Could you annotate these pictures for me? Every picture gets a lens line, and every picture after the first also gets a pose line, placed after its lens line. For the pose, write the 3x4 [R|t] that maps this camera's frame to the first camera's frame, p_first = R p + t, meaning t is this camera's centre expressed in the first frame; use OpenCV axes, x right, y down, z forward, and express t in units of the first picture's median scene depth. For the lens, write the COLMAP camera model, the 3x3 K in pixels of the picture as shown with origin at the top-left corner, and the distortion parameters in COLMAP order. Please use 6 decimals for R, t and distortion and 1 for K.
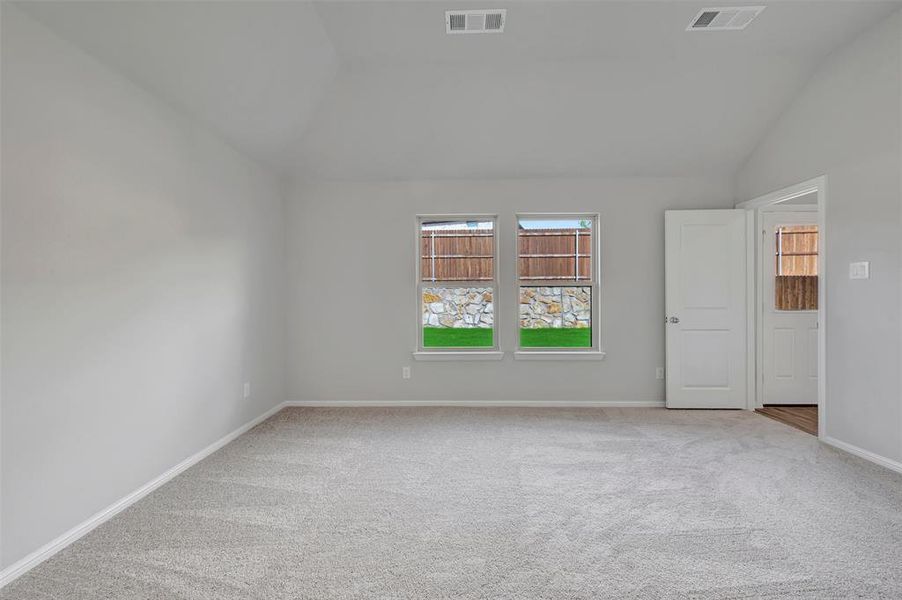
lens RADIAL K [[360.4, 0, 451.3], [0, 360.4, 294.7], [0, 0, 1]] dist [0.000889, 0.000041]
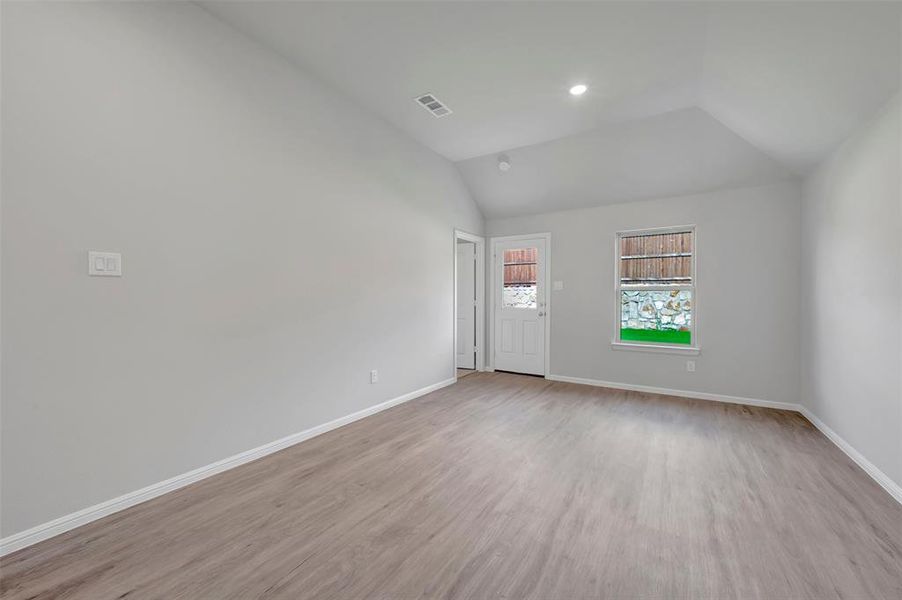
lens RADIAL K [[353.8, 0, 459.4], [0, 353.8, 301.1], [0, 0, 1]] dist [-0.000254, 0.000041]
pose [[0.866777, 0.012343, -0.498543, 1.337063], [-0.007304, 0.999901, 0.012056, 0.014584], [0.498642, -0.006808, 0.866781, -0.272368]]
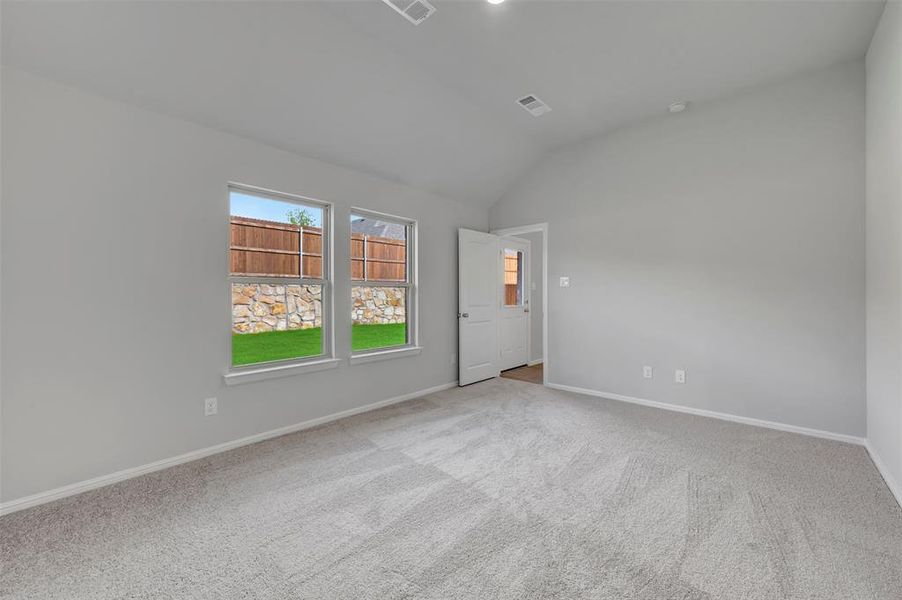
lens RADIAL K [[360.9, 0, 455.6], [0, 360.9, 294.8], [0, 0, 1]] dist [0.001390, 0.000107]
pose [[0.647974, 0.005352, 0.761644, -0.341449], [-0.006123, 0.999980, -0.001817, 0.000949], [-0.761638, -0.003486, 0.647993, 0.192197]]
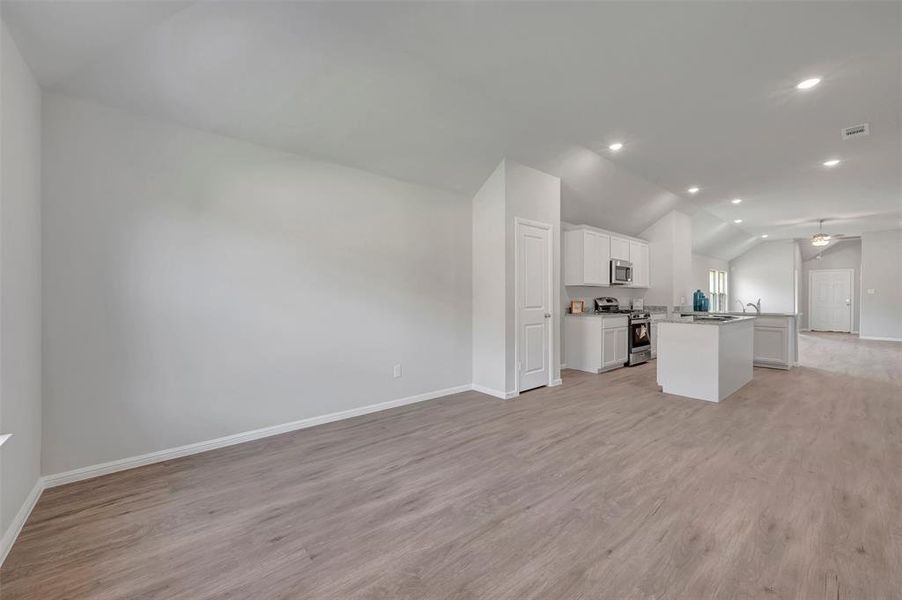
lens RADIAL K [[354.6, 0, 450.3], [0, 354.6, 296.0], [0, 0, 1]] dist [0.000459, 0.000227]
pose [[-0.661441, 0.002000, 0.749994, 0.847910], [0.000151, 0.999997, -0.002533, 0.014378], [-0.749997, -0.001562, -0.661439, 0.833644]]
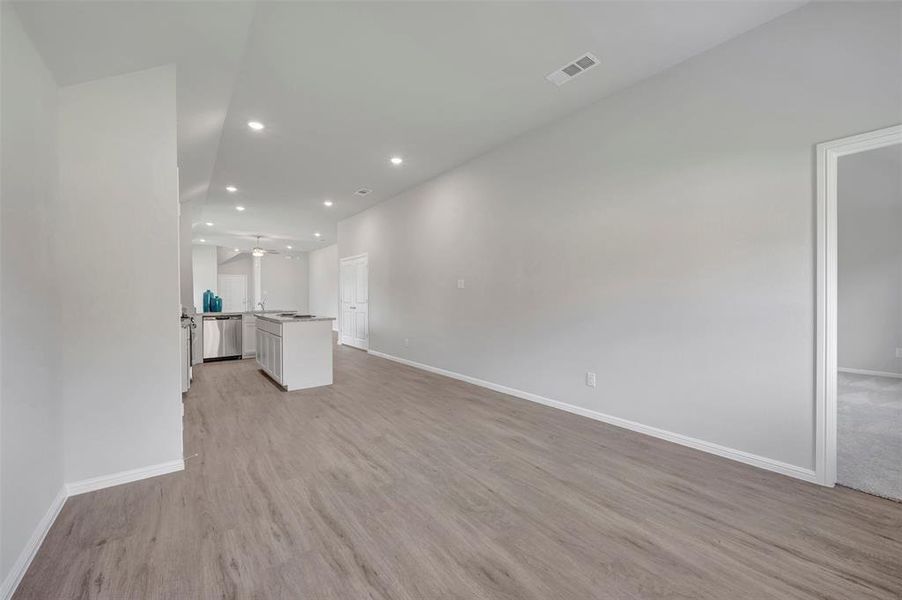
lens RADIAL K [[359.0, 0, 450.2], [0, 359.0, 295.9], [0, 0, 1]] dist [0.000294, 0.000145]
pose [[-0.778279, 0.004931, -0.627900, 1.509557], [0.004845, 0.999987, 0.001847, 0.012025], [0.627900, -0.001604, -0.778292, 0.810204]]
